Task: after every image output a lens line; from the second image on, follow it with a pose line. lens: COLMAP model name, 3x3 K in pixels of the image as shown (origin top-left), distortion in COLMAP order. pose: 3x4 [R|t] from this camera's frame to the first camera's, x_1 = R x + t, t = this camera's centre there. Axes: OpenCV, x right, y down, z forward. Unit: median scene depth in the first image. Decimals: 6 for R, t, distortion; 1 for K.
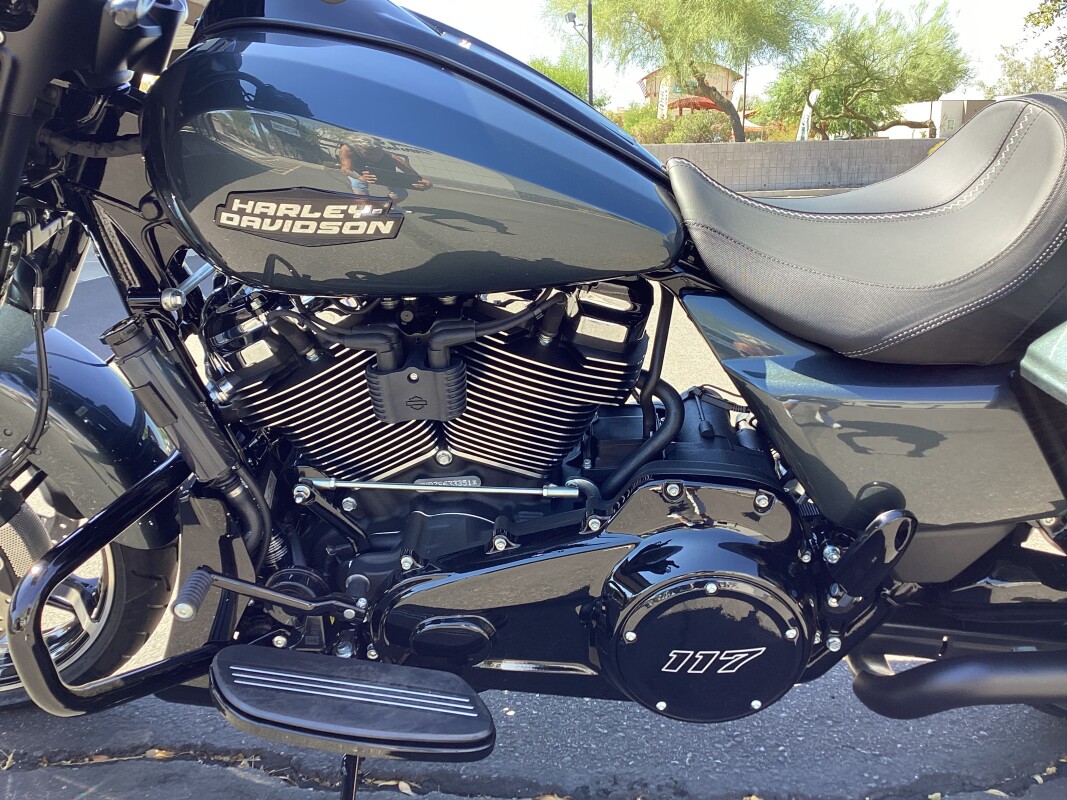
lens RADIAL K [[1028.0, 0, 533.5], [0, 1028.0, 400.0], [0, 0, 1]] dist [0.109283, -0.202618]
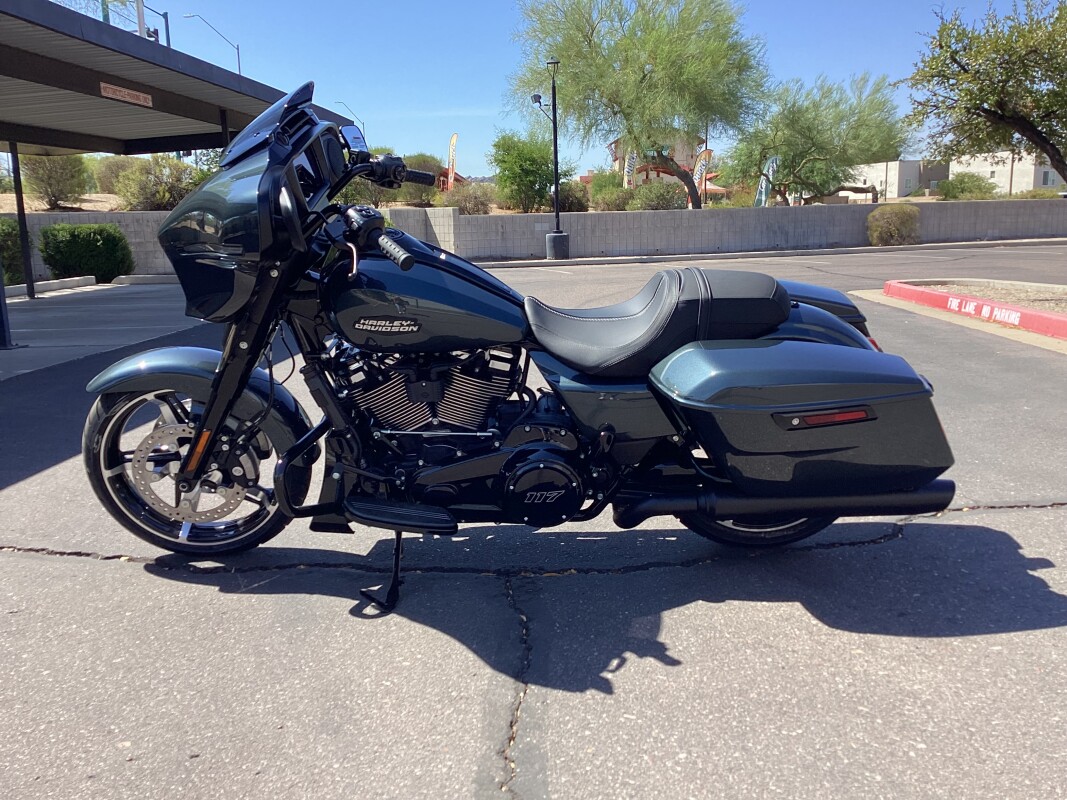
lens RADIAL K [[1028.0, 0, 533.5], [0, 1028.0, 400.0], [0, 0, 1]] dist [0.109283, -0.202618]
pose [[0.999673, -0.013865, 0.021503, 0.090216], [0.015000, 0.998452, -0.053567, 0.142035], [-0.020727, 0.053872, 0.998333, -1.402473]]
